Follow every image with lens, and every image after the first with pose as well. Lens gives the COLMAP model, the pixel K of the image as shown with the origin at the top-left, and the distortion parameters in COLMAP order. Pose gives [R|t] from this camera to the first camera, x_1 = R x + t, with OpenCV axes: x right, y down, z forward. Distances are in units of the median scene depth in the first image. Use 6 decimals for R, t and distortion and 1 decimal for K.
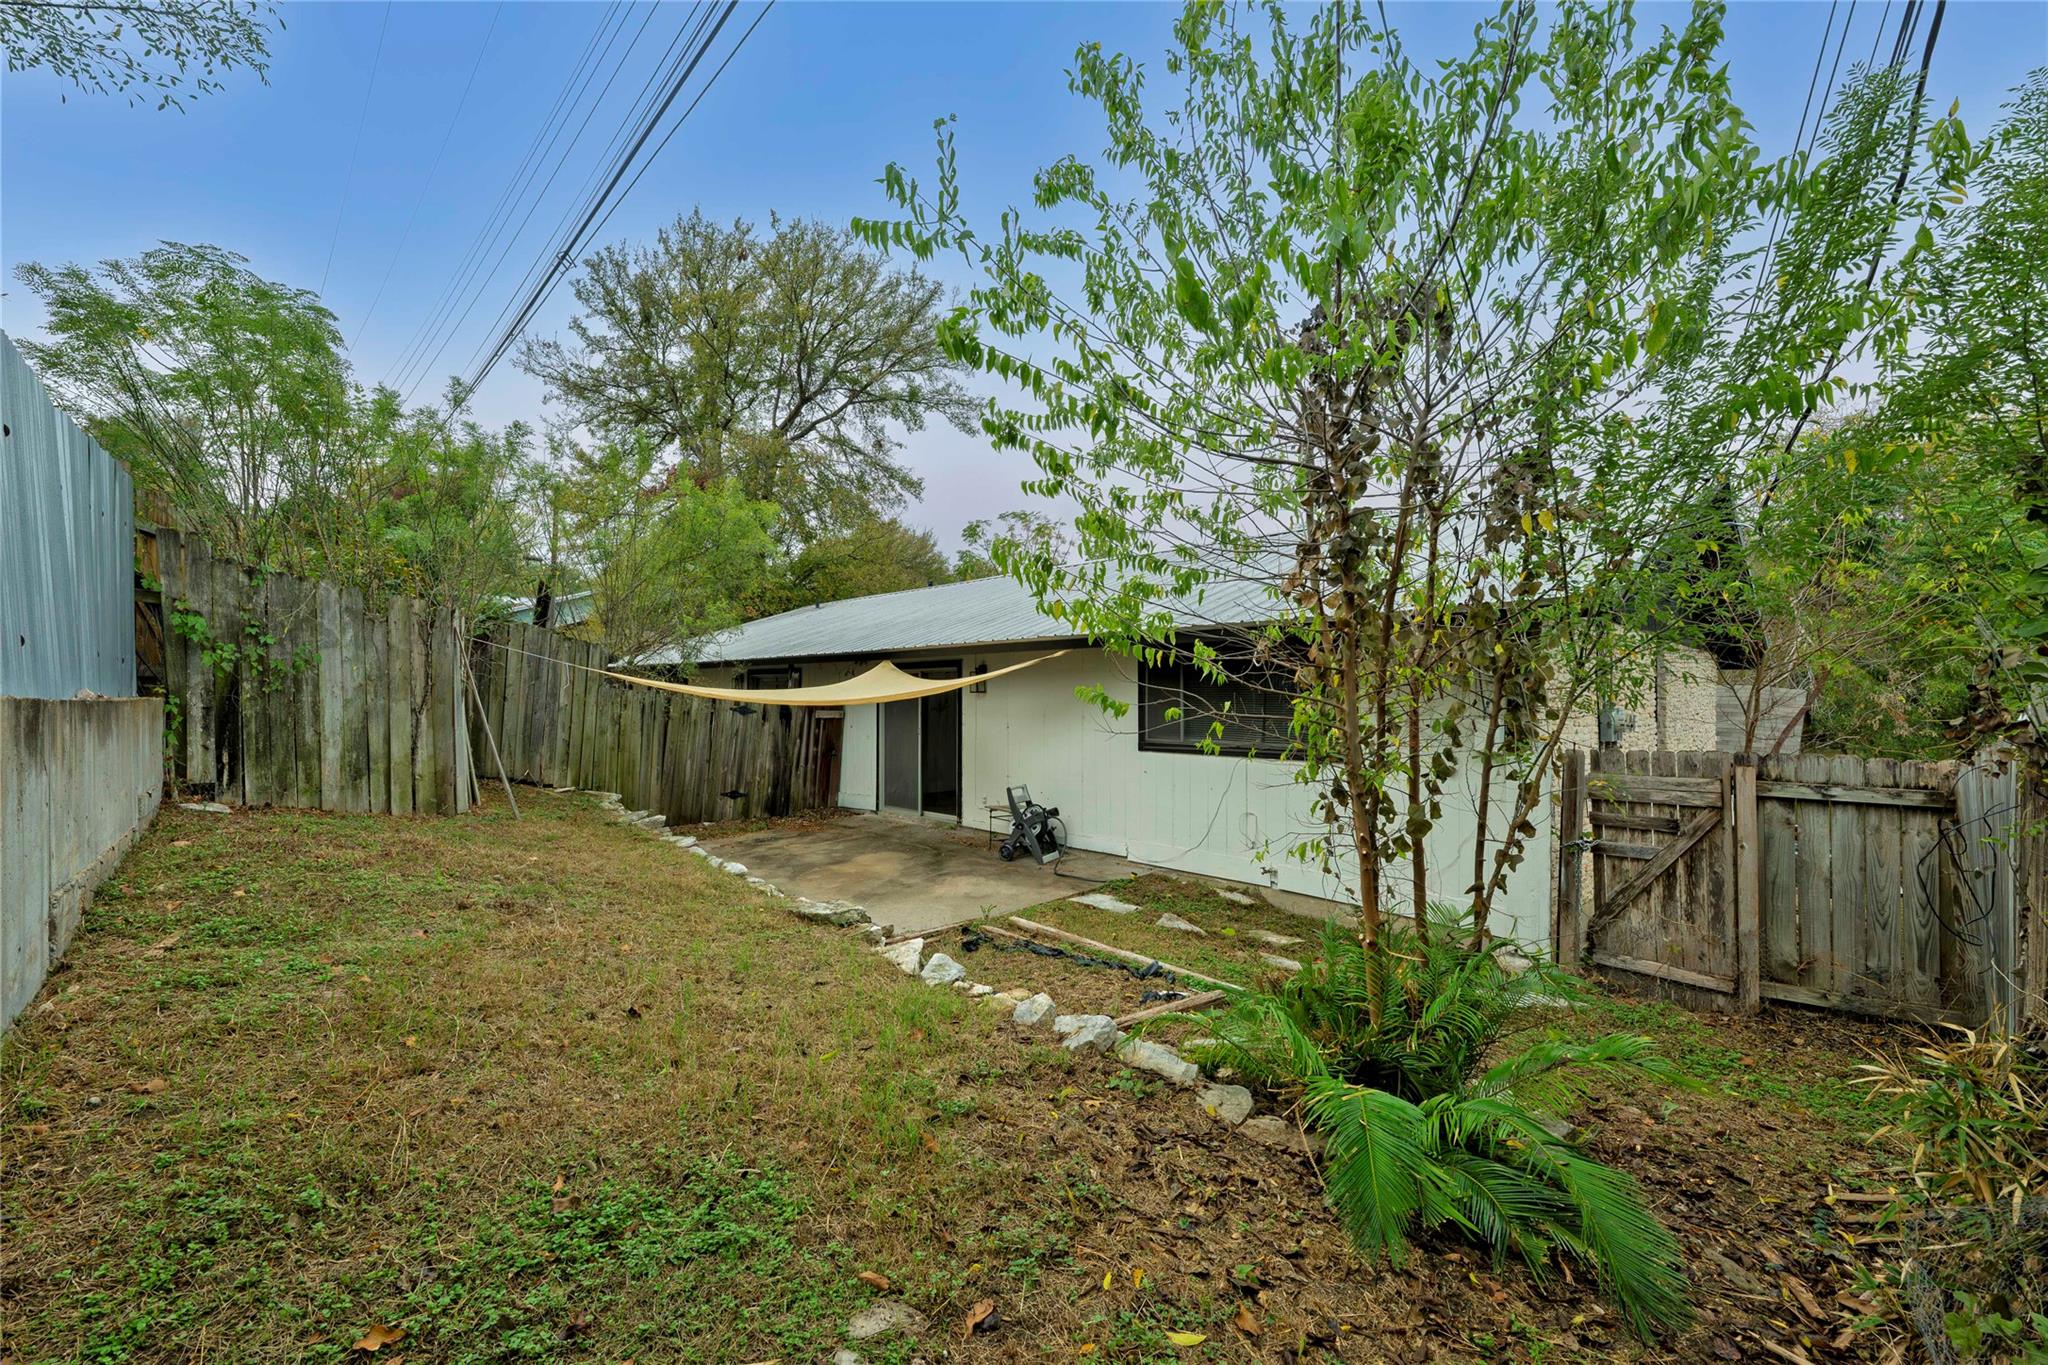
lens RADIAL K [[808.5, 0, 1024.7], [0, 808.5, 685.9], [0, 0, 1]] dist [-0.001580, -0.000066]
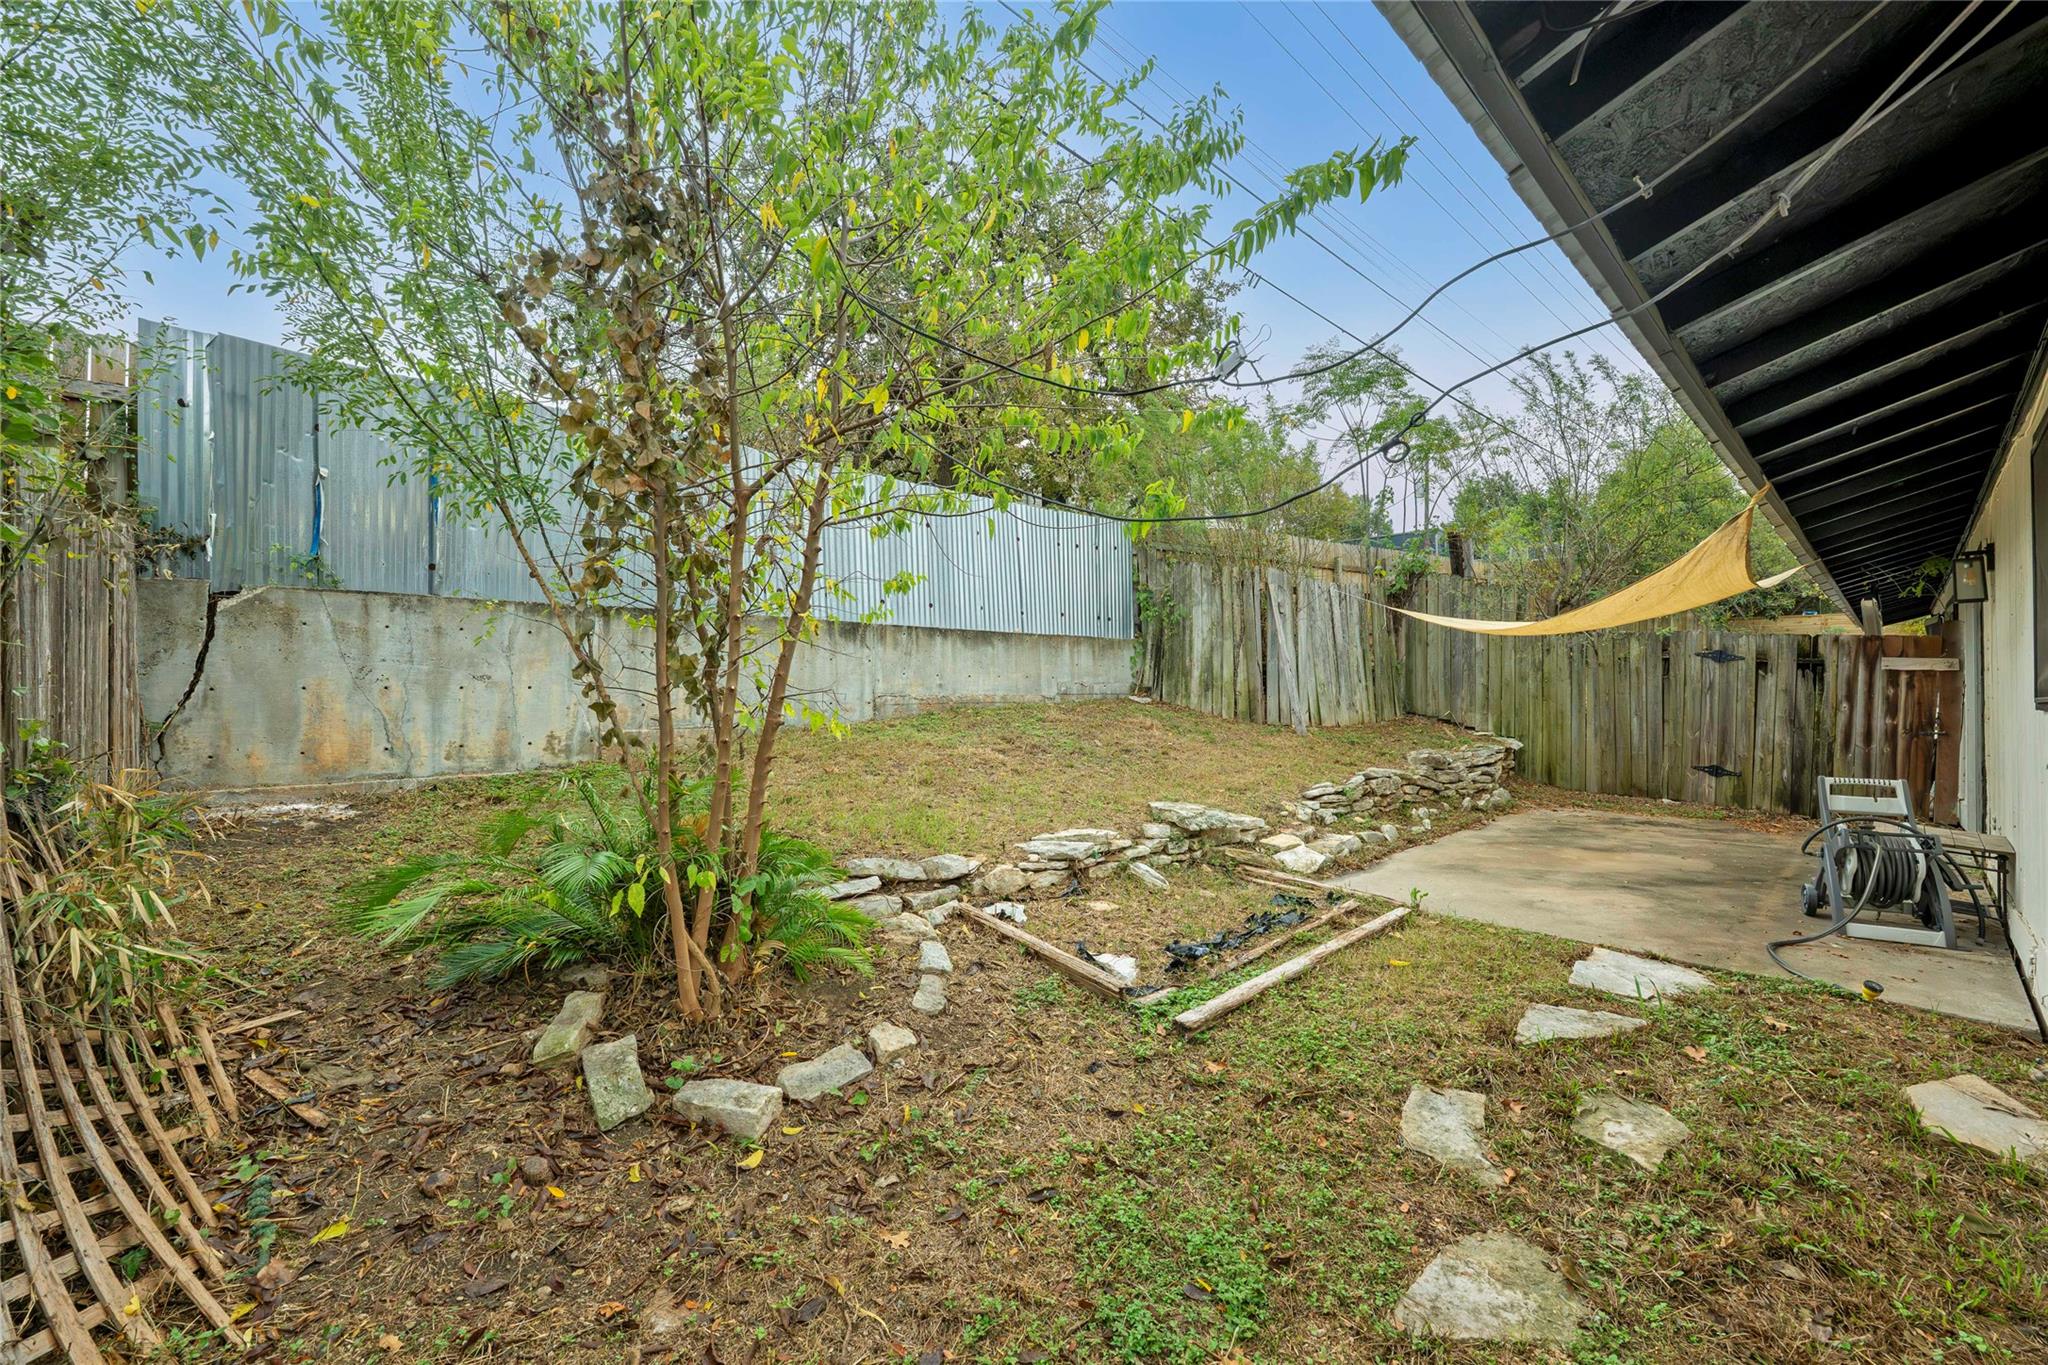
lens RADIAL K [[808.5, 0, 1024.6], [0, 808.5, 678.3], [0, 0, 1]] dist [-0.001580, -0.000066]
pose [[-0.014931, 0.008777, -0.999850, 0.663720], [-0.000516, 0.999961, 0.008786, 0.074731], [0.999888, 0.000647, -0.014926, 0.652395]]
